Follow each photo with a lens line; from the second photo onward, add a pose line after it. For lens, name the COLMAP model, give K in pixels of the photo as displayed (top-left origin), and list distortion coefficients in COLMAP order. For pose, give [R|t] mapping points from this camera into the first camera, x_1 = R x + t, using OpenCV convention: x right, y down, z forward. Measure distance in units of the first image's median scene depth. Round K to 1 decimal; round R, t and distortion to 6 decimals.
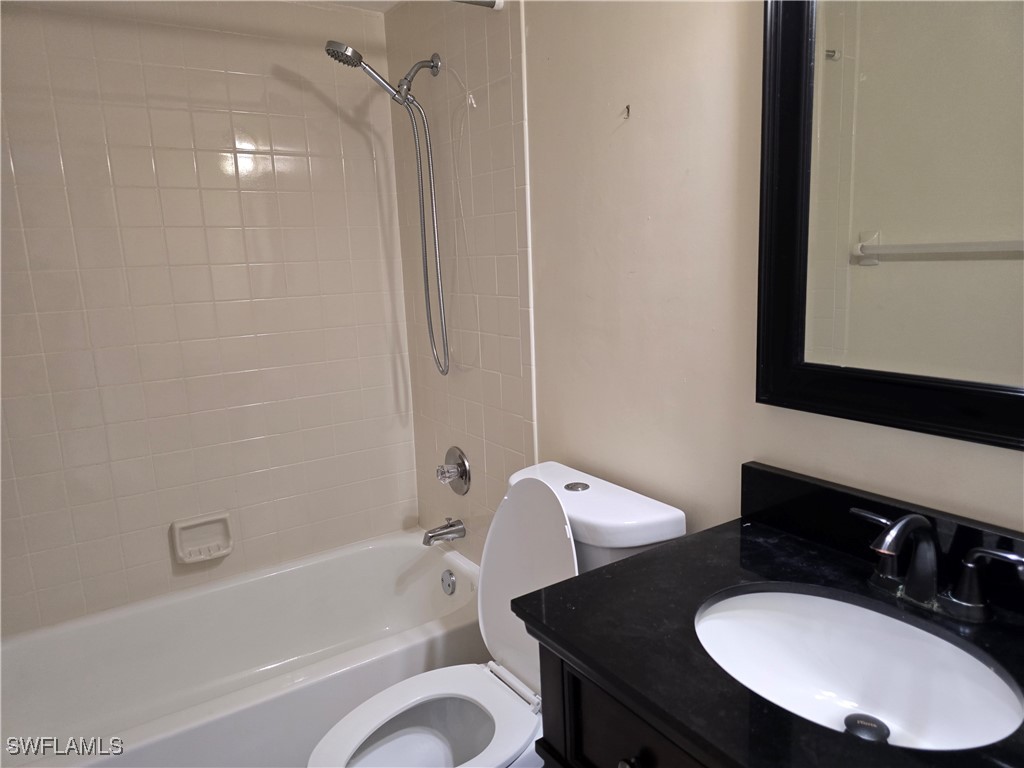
lens RADIAL K [[695.1, 0, 514.4], [0, 695.1, 385.0], [0, 0, 1]] dist [0.124131, -0.205427]
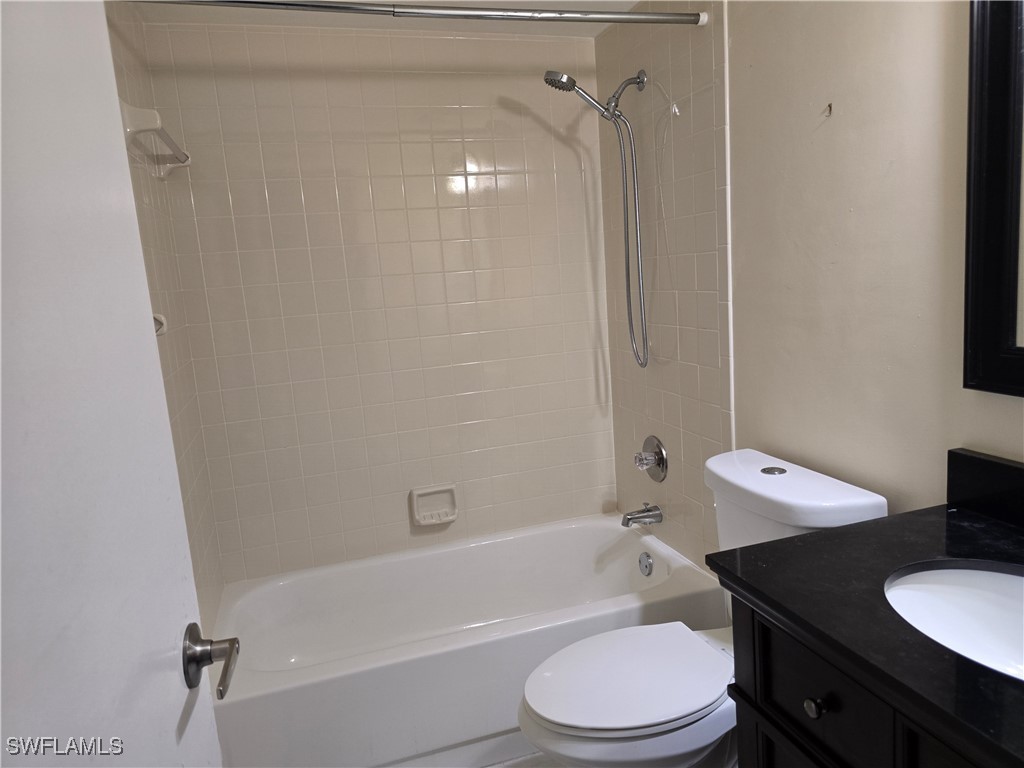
lens RADIAL K [[702.1, 0, 511.2], [0, 702.1, 380.9], [0, 0, 1]] dist [0.071755, -0.075774]
pose [[0.960808, 0.012112, -0.276949, 0.003330], [-0.015491, 0.999830, -0.010018, 0.020591], [0.276780, 0.013916, 0.960832, -0.091758]]
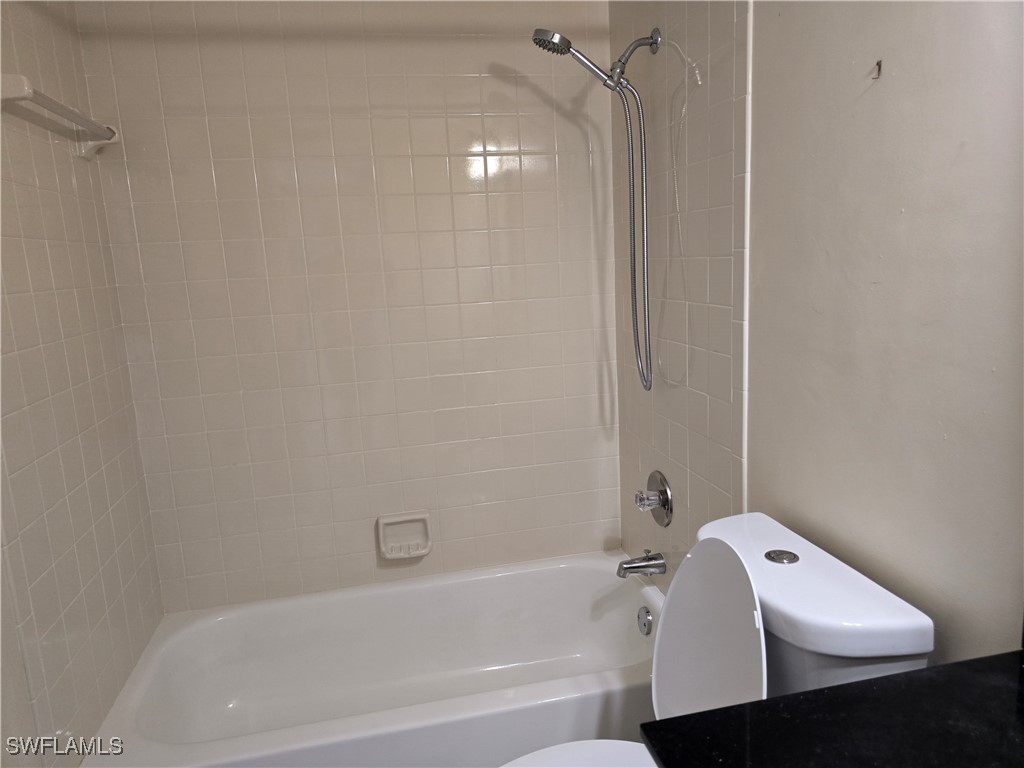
lens RADIAL K [[696.9, 0, 509.5], [0, 696.9, 377.4], [0, 0, 1]] dist [0.059205, -0.050867]
pose [[0.930128, 0.053150, -0.363370, 0.059344], [-0.050492, 0.998583, 0.016815, -0.038047], [0.363749, 0.002707, 0.931493, 0.111026]]
